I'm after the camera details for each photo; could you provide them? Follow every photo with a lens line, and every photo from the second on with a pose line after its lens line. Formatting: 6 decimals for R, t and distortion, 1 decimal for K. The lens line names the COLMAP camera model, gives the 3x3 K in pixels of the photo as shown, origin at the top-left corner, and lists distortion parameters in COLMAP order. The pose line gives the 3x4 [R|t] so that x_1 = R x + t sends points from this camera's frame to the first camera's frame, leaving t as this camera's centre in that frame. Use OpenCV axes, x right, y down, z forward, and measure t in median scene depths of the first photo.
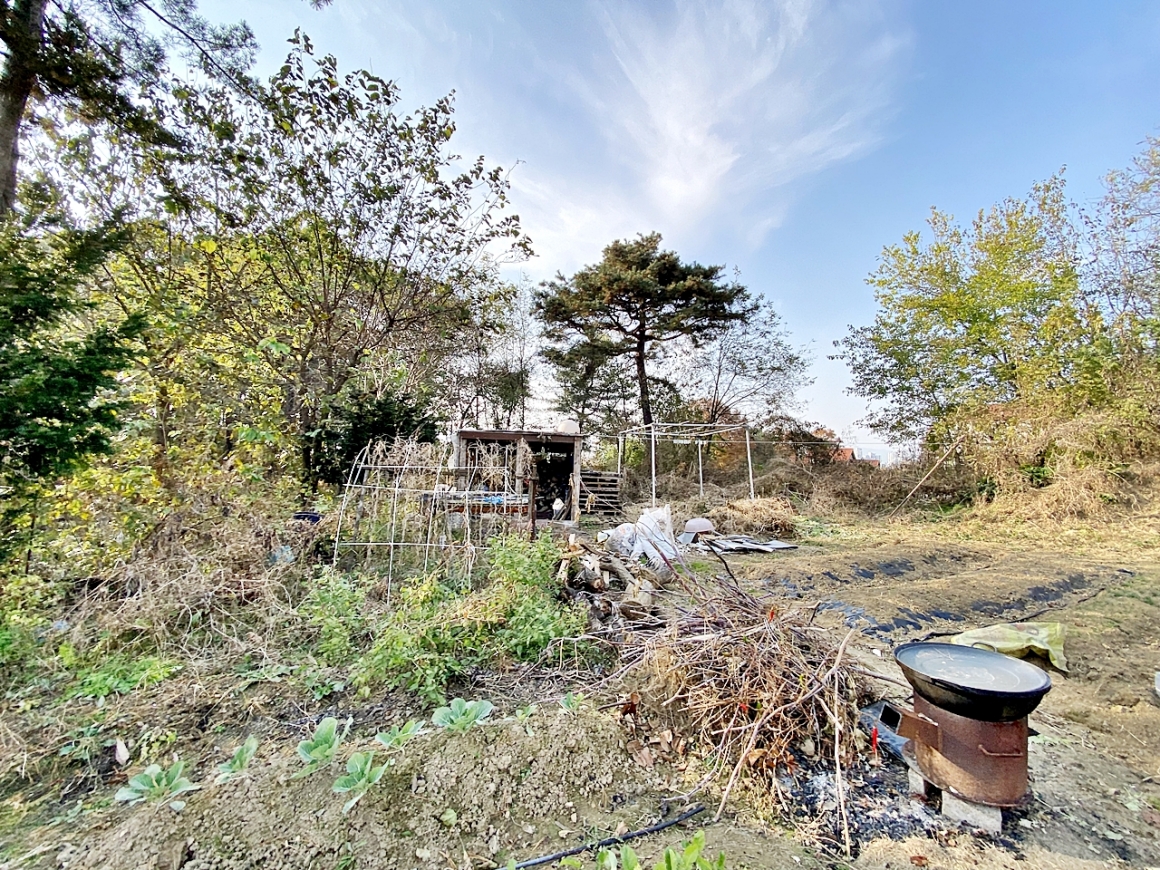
lens RADIAL K [[463.7, 0, 578.7], [0, 463.7, 431.9], [0, 0, 1]] dist [0.003700, -0.013105]
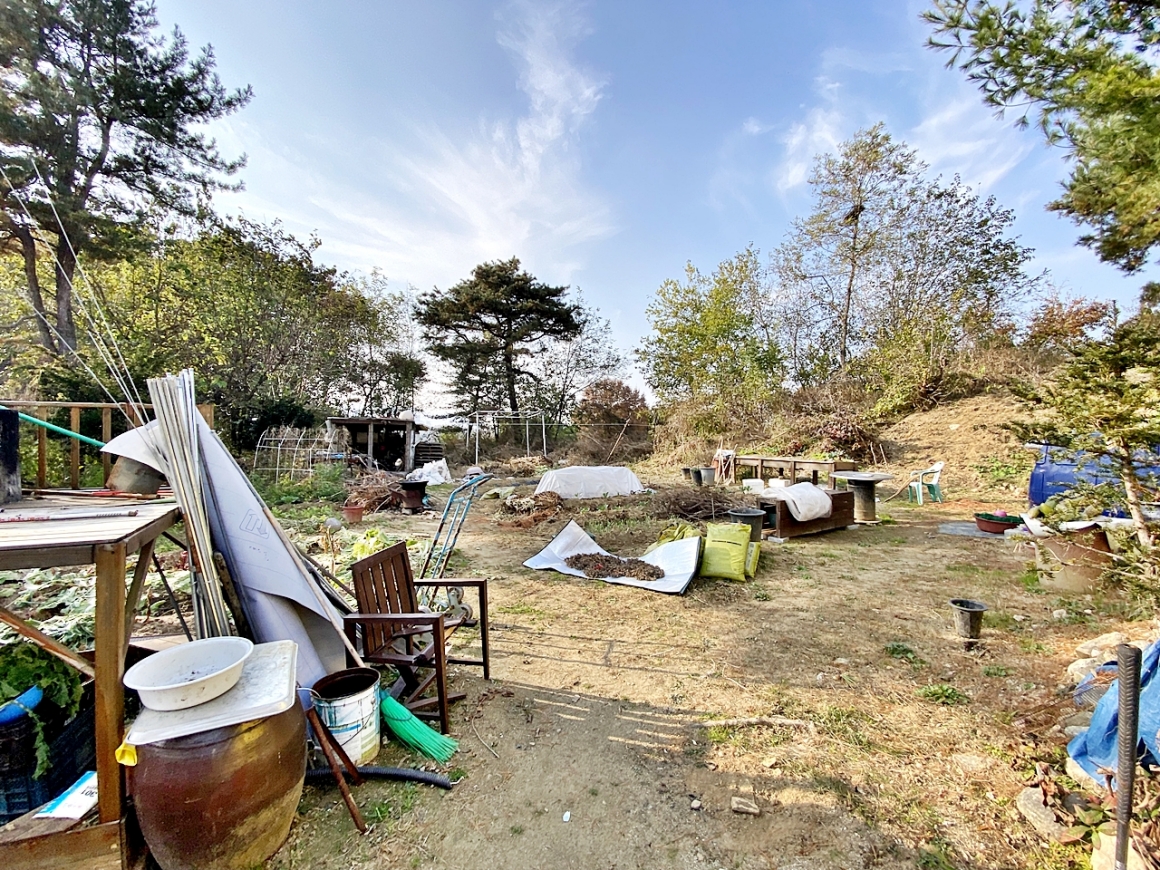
lens RADIAL K [[463.7, 0, 599.0], [0, 463.7, 435.6], [0, 0, 1]] dist [0.003700, -0.013105]
pose [[0.987588, -0.007253, 0.156902, 0.322687], [-0.002505, 0.998079, 0.061905, -0.030224], [-0.157049, -0.061530, 0.985672, -0.564185]]
